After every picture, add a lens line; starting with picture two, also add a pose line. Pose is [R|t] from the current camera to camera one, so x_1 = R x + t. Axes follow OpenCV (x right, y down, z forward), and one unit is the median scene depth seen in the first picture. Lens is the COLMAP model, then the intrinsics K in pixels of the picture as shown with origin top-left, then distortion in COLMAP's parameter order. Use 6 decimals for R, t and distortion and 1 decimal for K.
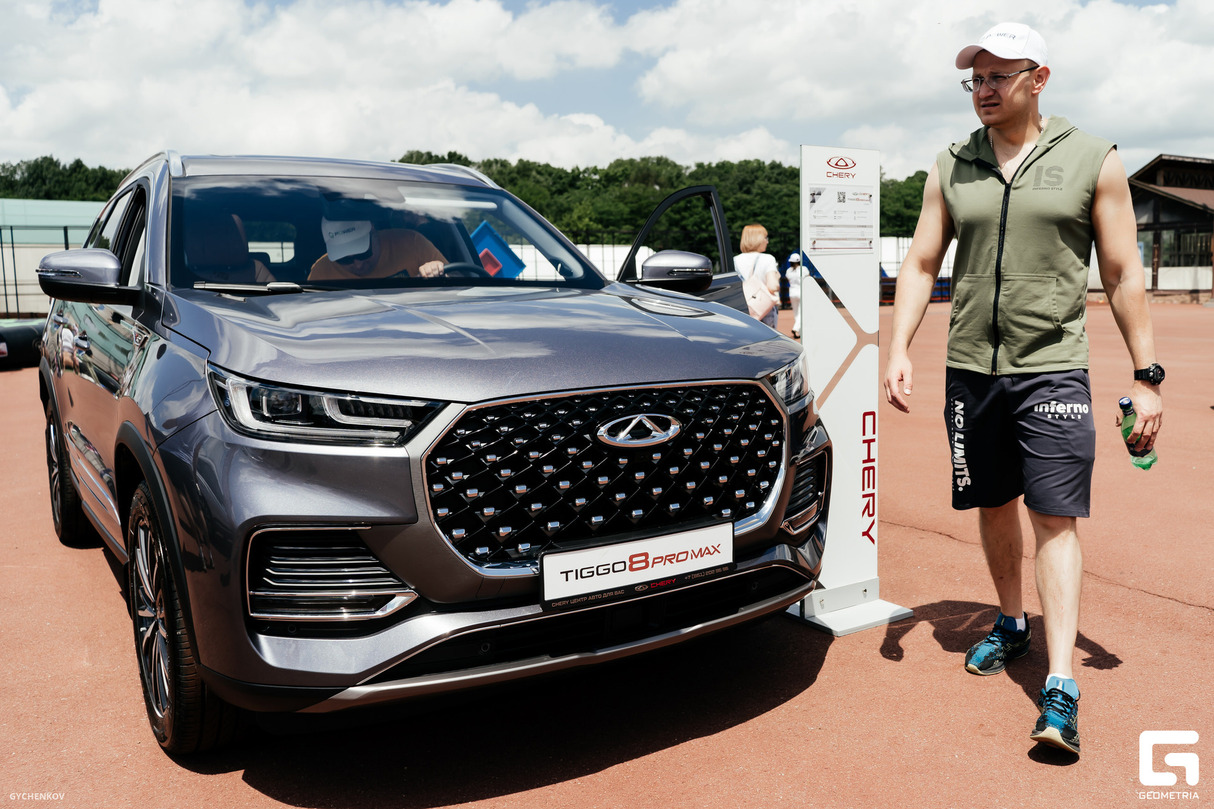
lens RADIAL K [[1031.8, 0, 676.2], [0, 1031.8, 420.8], [0, 0, 1]] dist [0.033020, -0.001200]
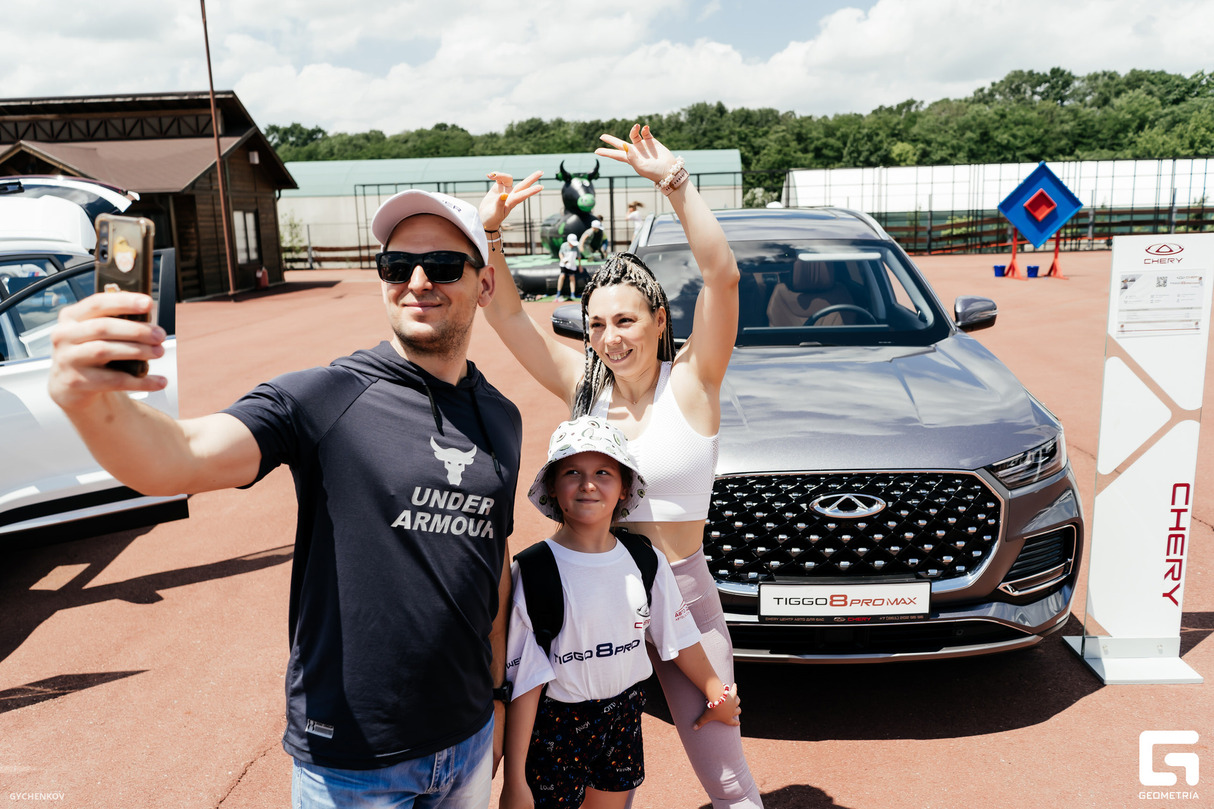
lens RADIAL K [[1031.8, 0, 676.2], [0, 1031.8, 420.8], [0, 0, 1]] dist [0.033020, -0.001200]
pose [[0.823240, 0.136679, -0.550994, 0.480730], [-0.072438, 0.987941, 0.136838, -0.253050], [0.563053, -0.072738, 0.823214, -0.199734]]
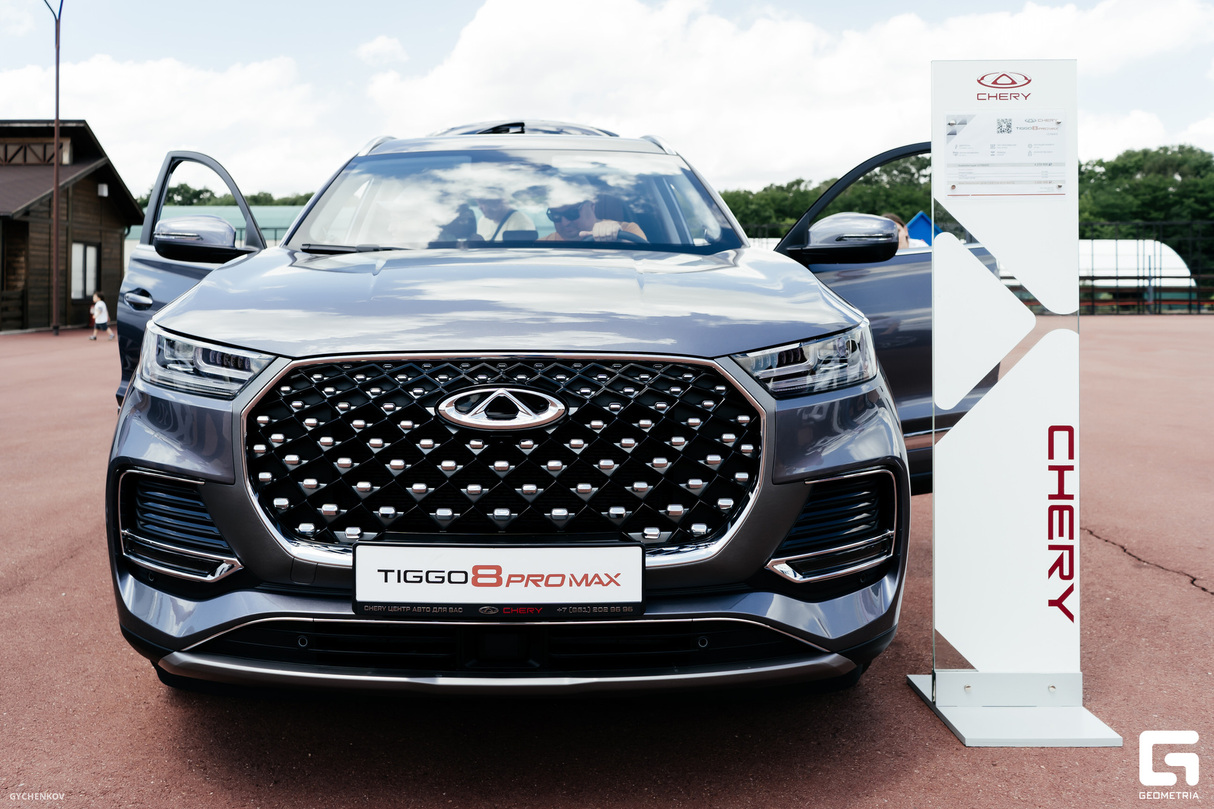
lens RADIAL K [[932.8, 0, 609.5], [0, 932.8, 294.0], [0, 0, 1]] dist [0.009906, -0.003767]
pose [[0.814626, 0.023534, -0.579509, 0.433081], [-0.088102, 0.992602, -0.083537, -0.025135], [0.573257, 0.119107, 0.810673, 0.433573]]
